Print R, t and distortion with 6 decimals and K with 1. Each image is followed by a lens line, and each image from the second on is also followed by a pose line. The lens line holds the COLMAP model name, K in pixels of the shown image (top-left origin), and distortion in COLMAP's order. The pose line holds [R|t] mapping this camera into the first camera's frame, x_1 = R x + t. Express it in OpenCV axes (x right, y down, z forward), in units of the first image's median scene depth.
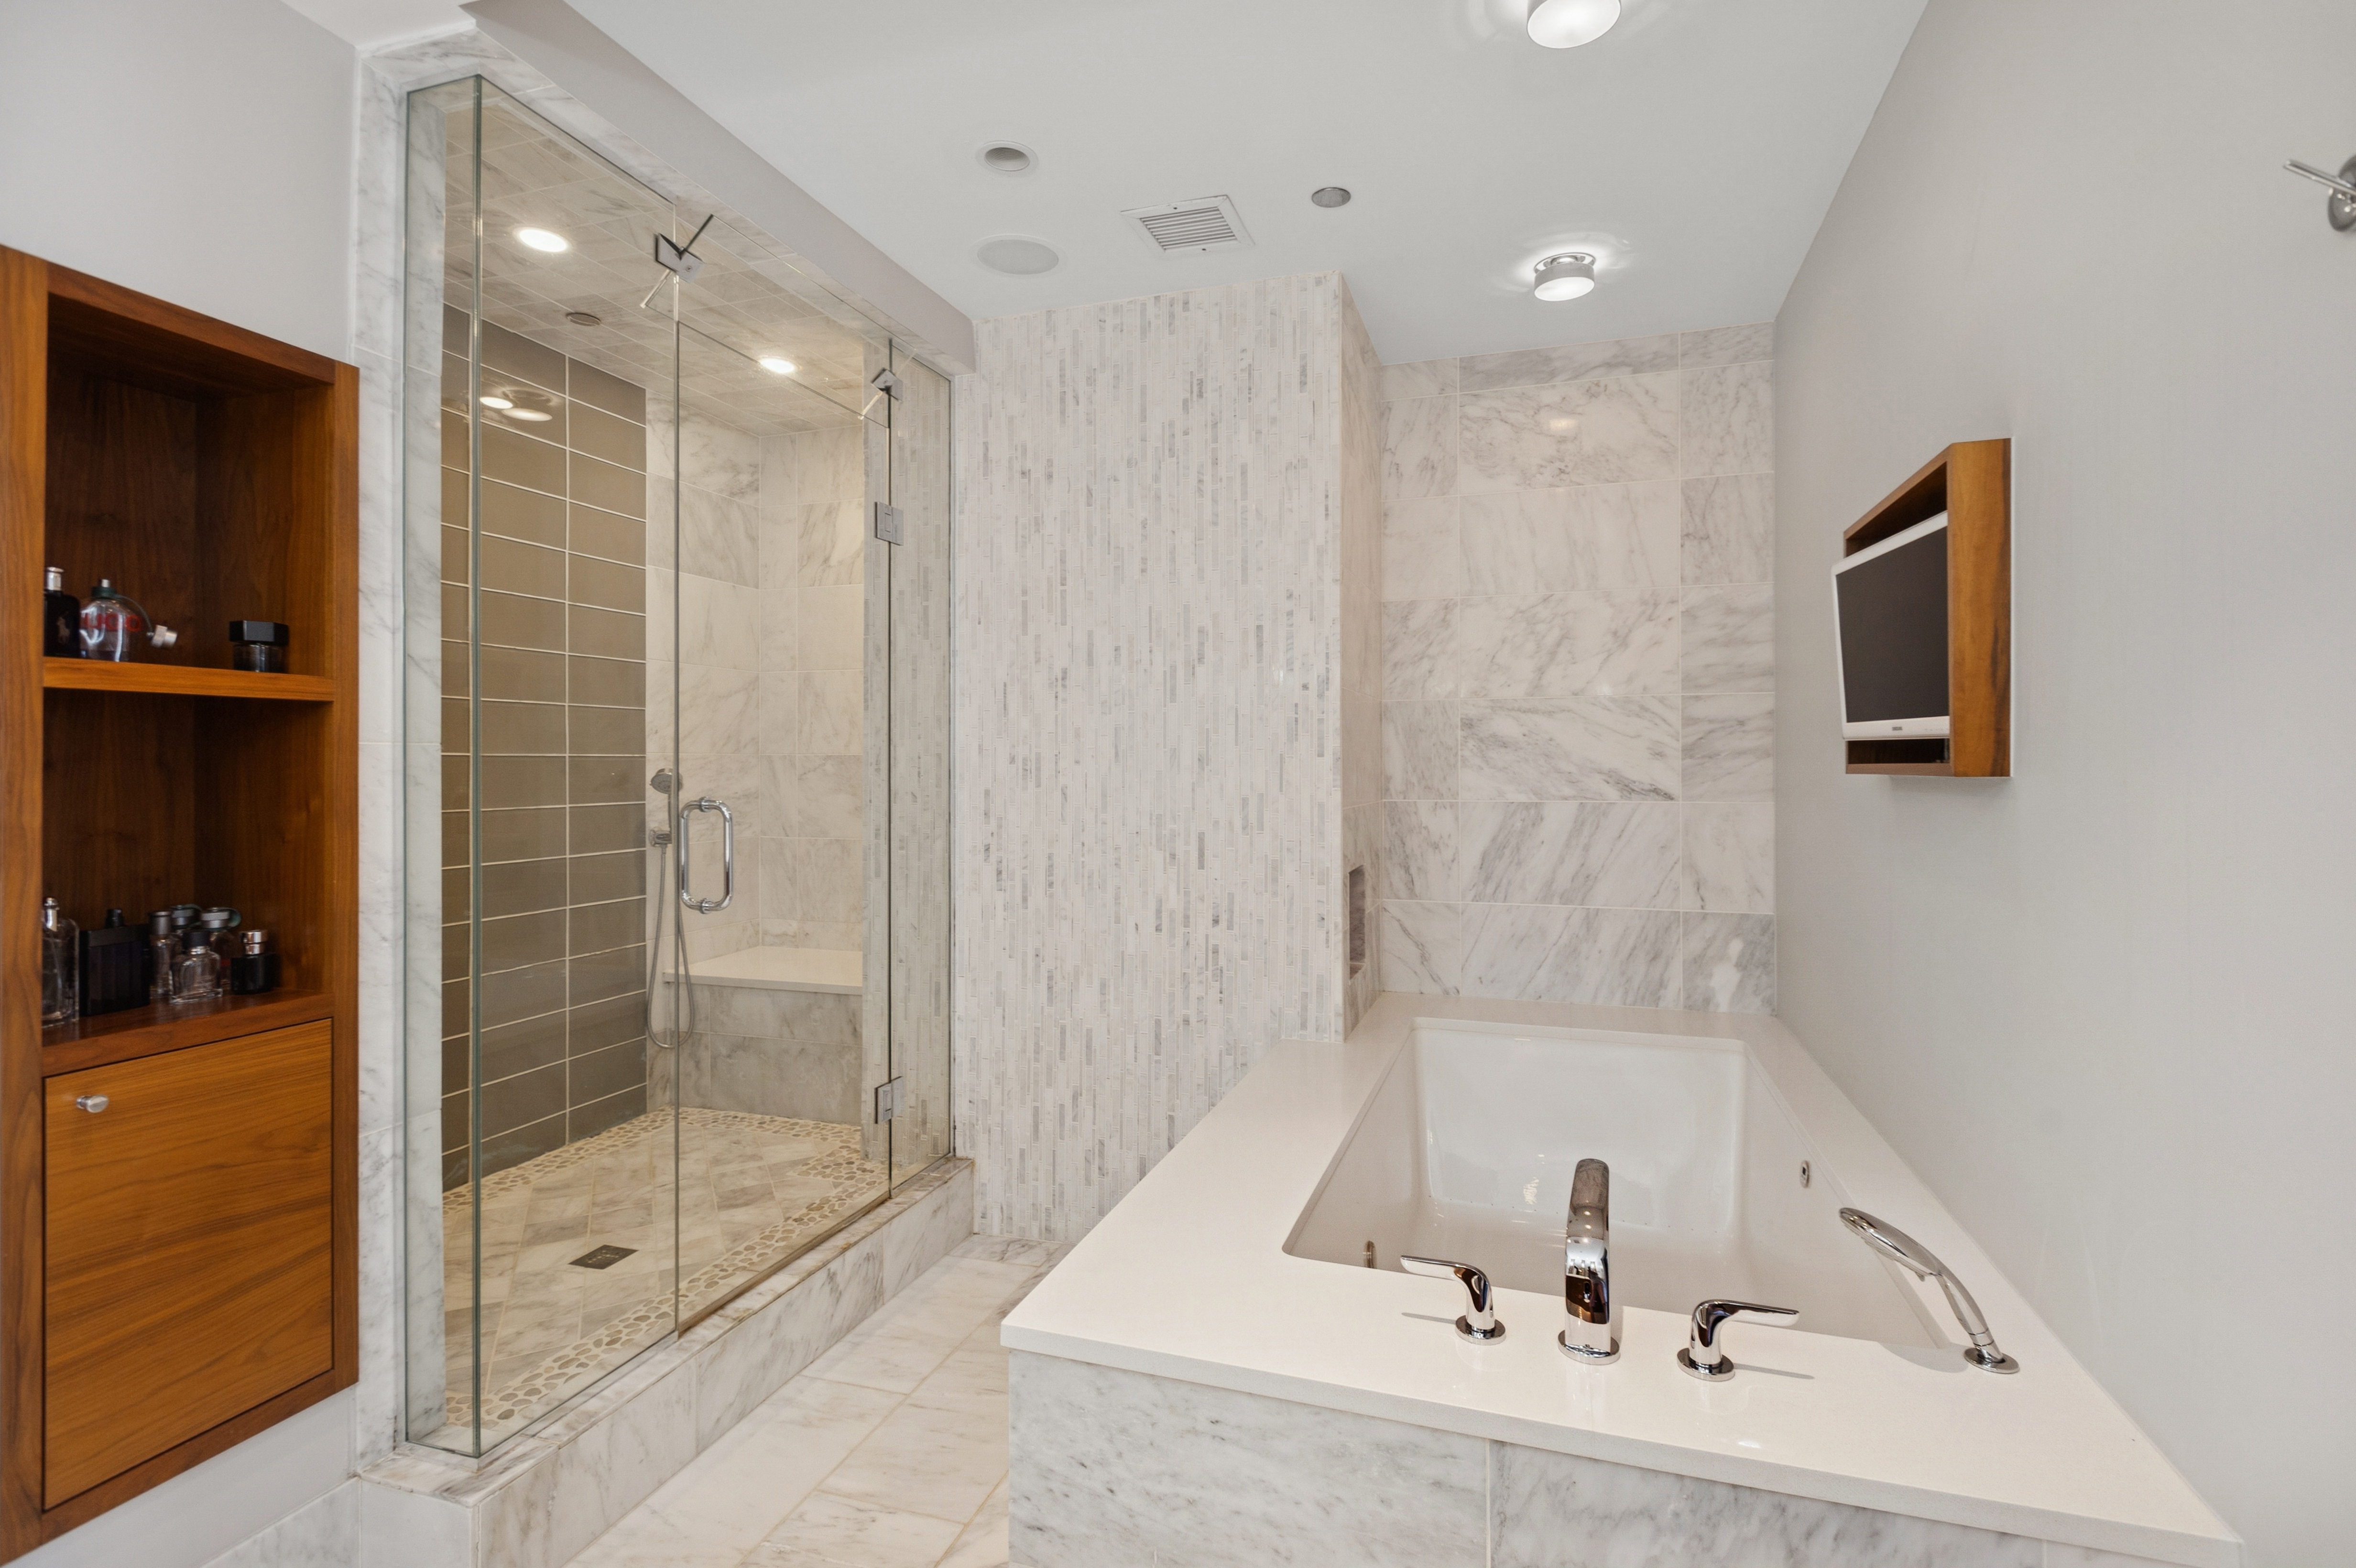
lens RADIAL K [[1115.0, 0, 1186.4], [0, 1115.0, 778.6], [0, 0, 1]] dist [0.014629, -0.000027]
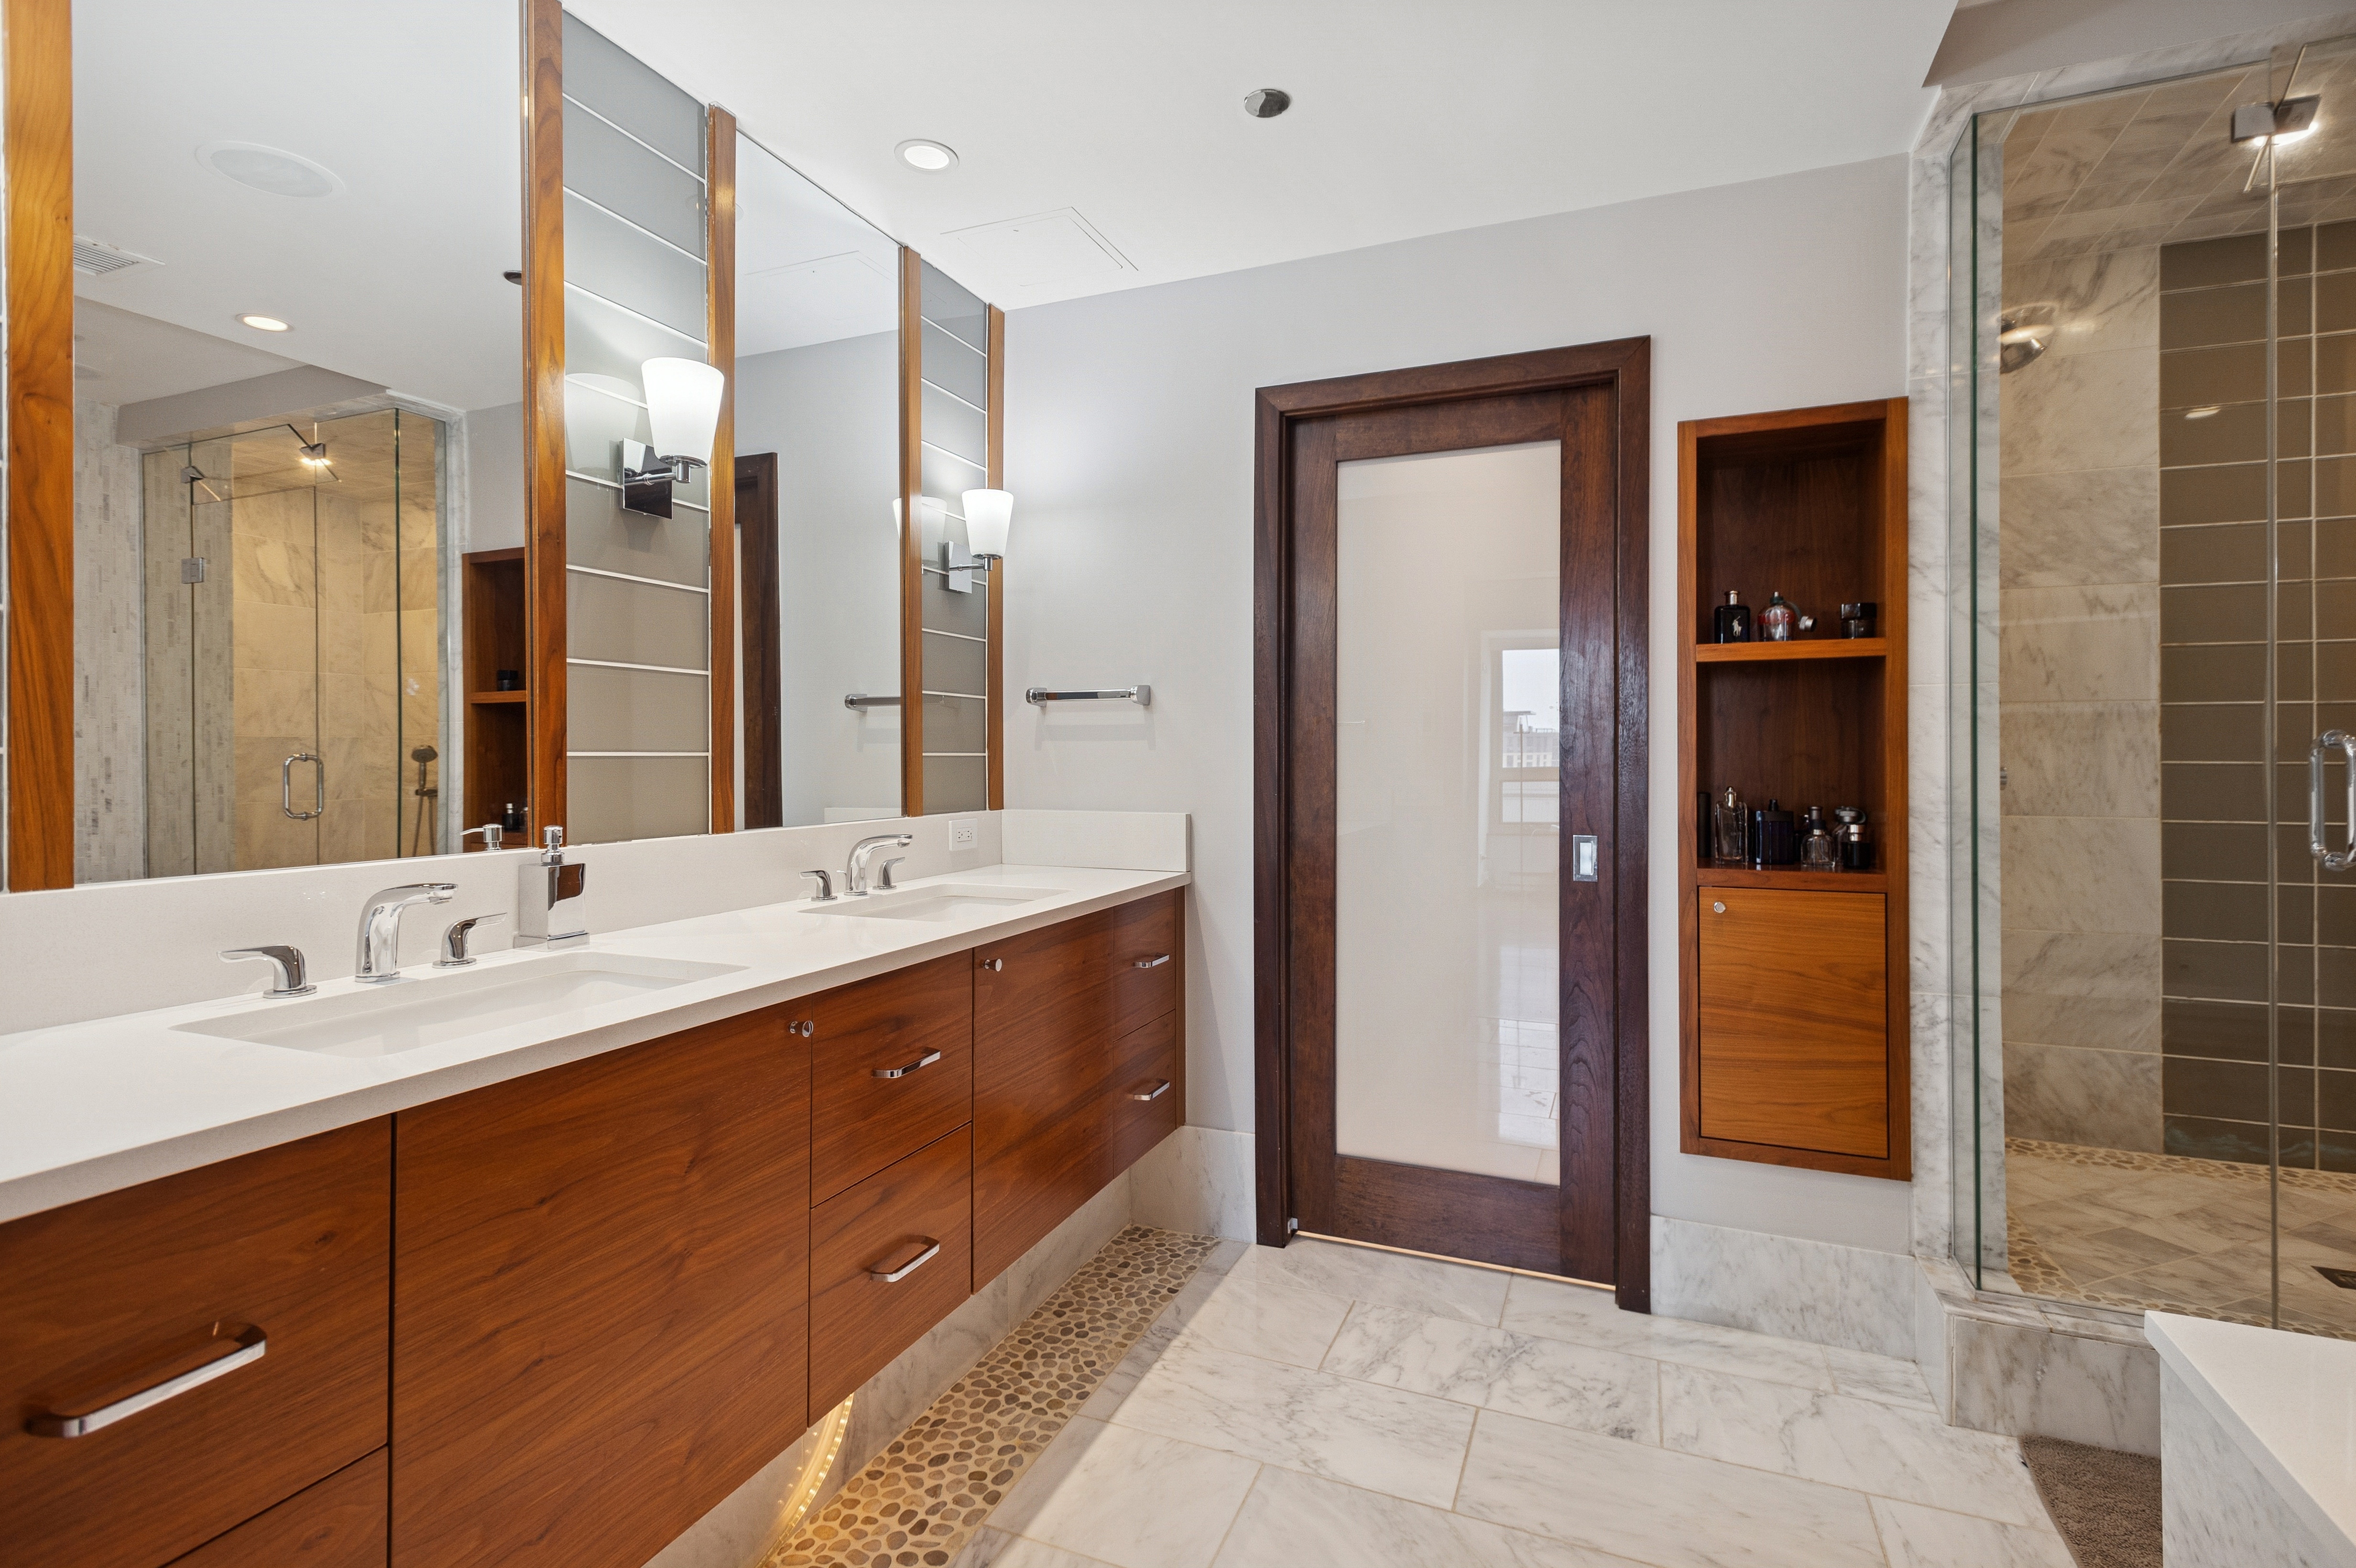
lens RADIAL K [[1096.8, 0, 1177.6], [0, 1096.8, 752.2], [0, 0, 1]] dist [0.013205, -0.000248]
pose [[-0.071097, -0.005757, -0.997453, 0.594078], [-0.007617, 0.999957, -0.005229, 0.058370], [0.997440, 0.007225, -0.071138, 0.255112]]
